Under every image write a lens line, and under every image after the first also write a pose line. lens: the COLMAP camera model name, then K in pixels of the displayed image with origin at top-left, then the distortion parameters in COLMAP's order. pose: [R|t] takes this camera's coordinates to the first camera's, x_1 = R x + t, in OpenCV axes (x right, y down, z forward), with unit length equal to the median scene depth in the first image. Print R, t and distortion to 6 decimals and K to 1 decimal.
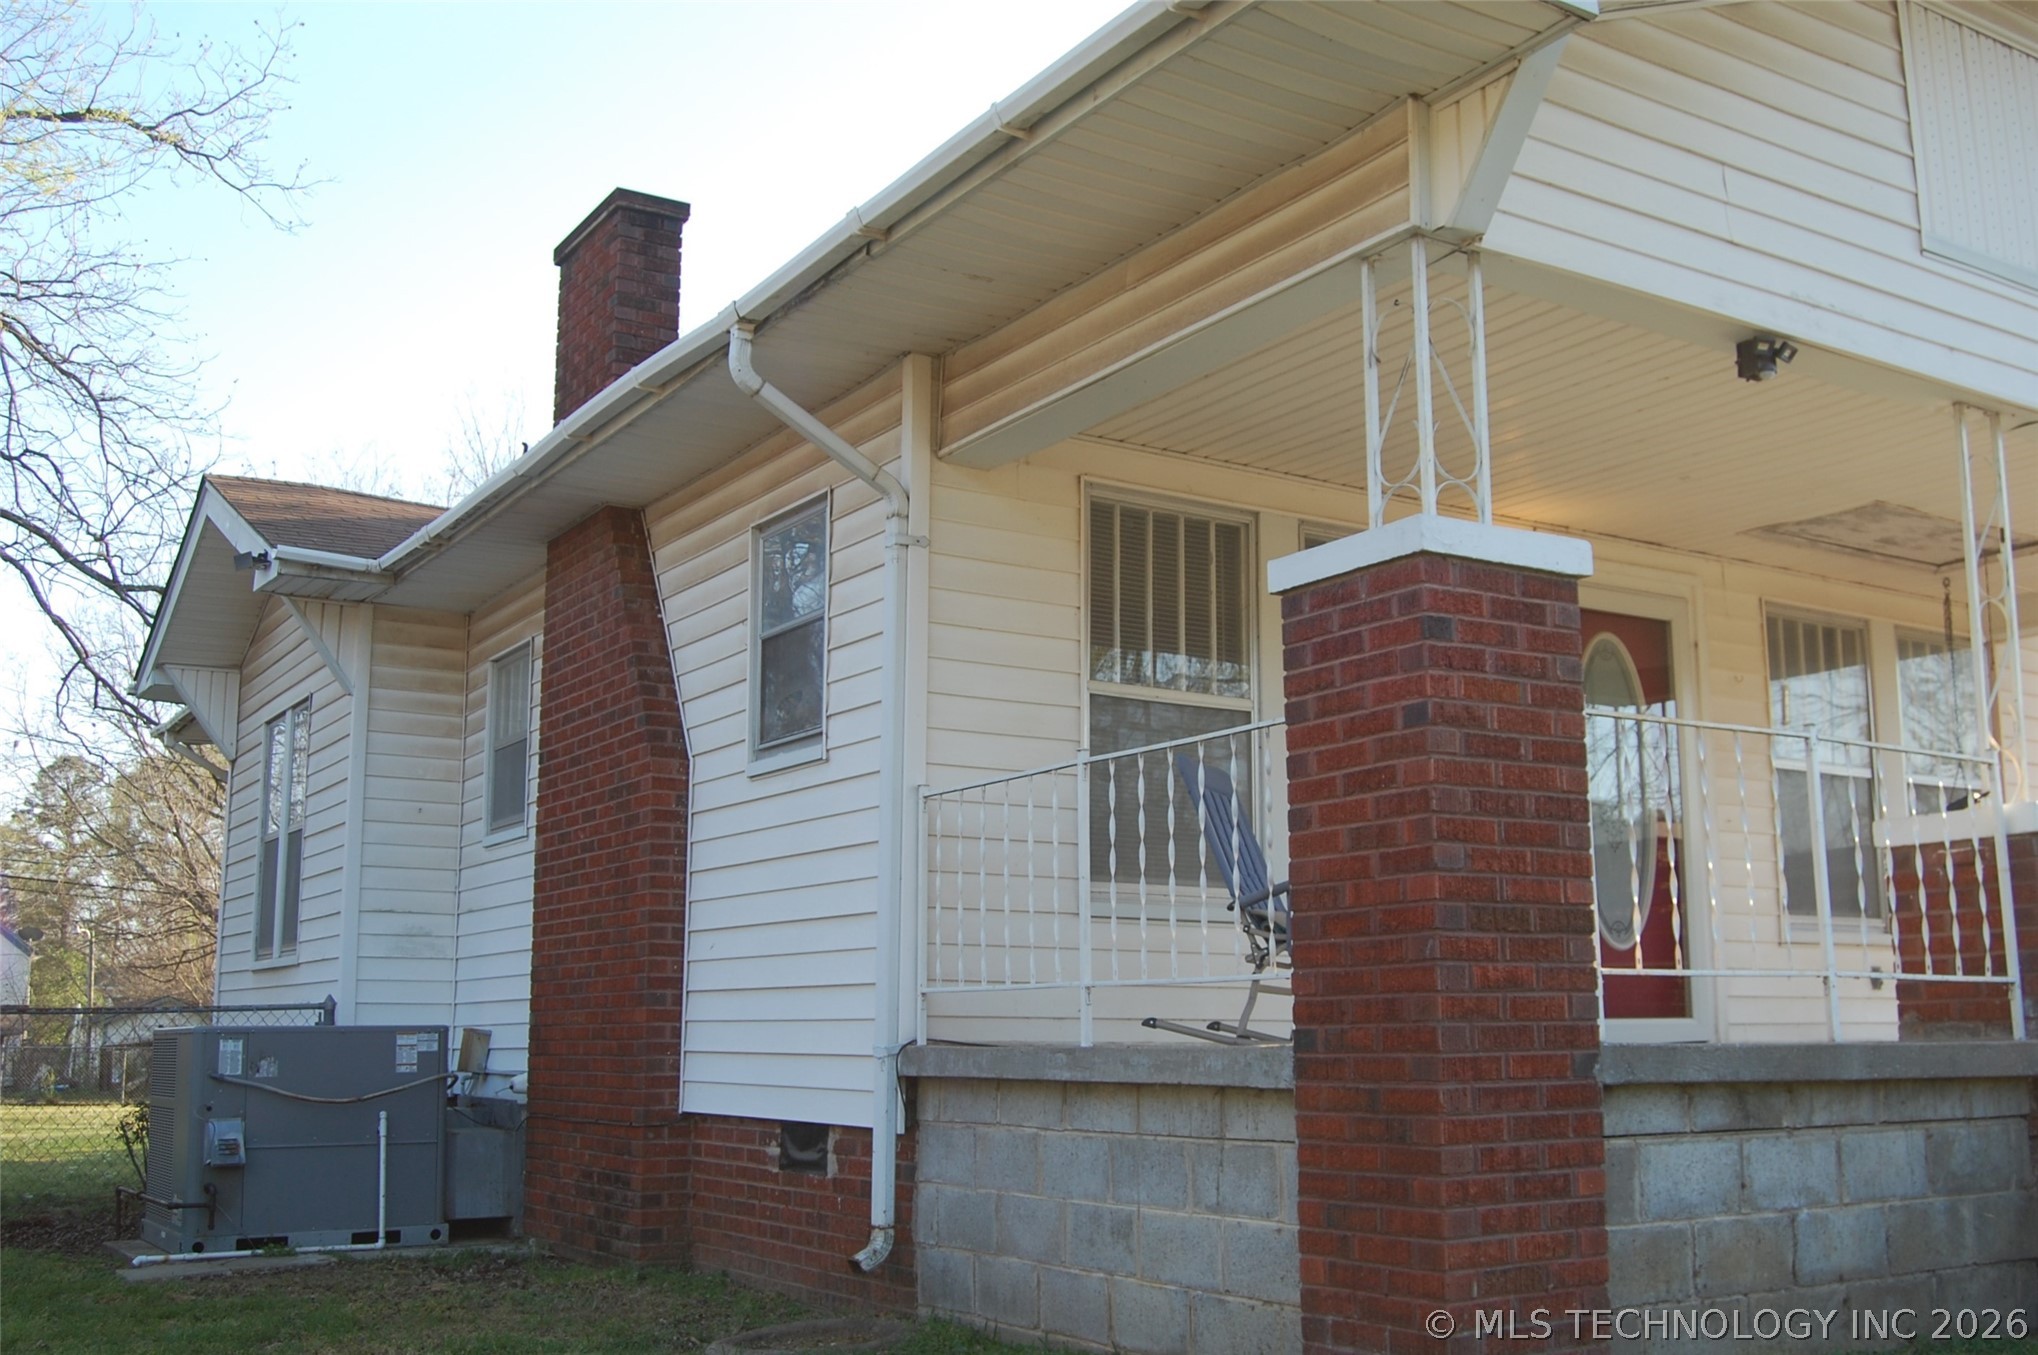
lens RADIAL K [[2092.8, 0, 1017.9], [0, 2092.8, 673.5], [0, 0, 1]] dist [-0.076964, 0.000000]
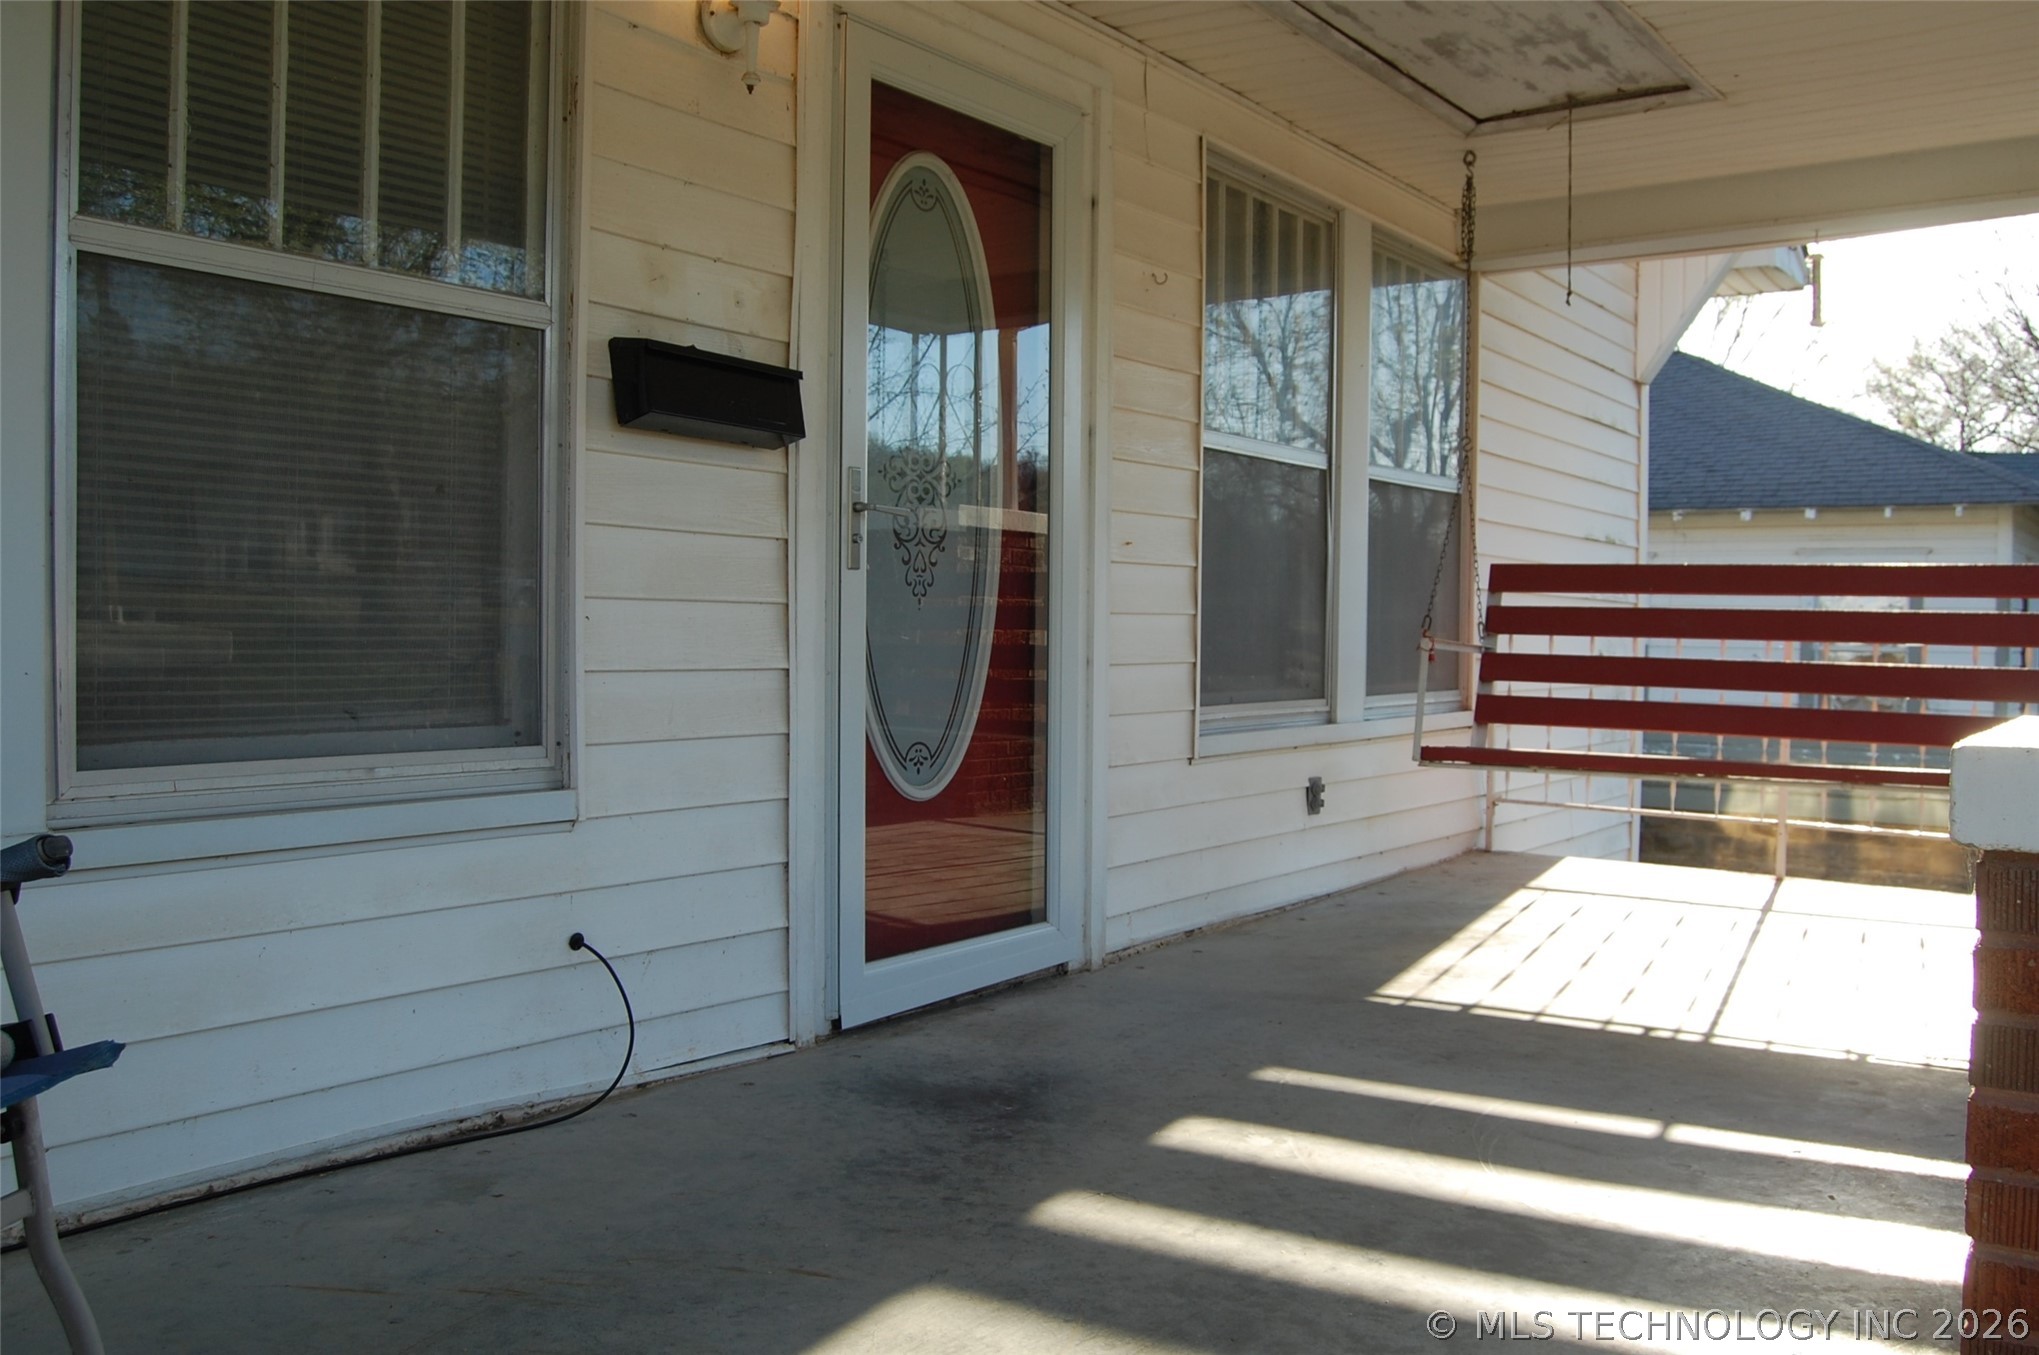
lens RADIAL K [[1609.4, 0, 1029.2], [0, 1609.4, 682.4], [0, 0, 1]] dist [-0.093375, 0.037453]
pose [[0.934282, -0.004154, 0.356510, 0.166308], [-0.073284, 0.976343, 0.203428, 0.022820], [-0.348922, -0.216186, 0.911876, 0.605918]]
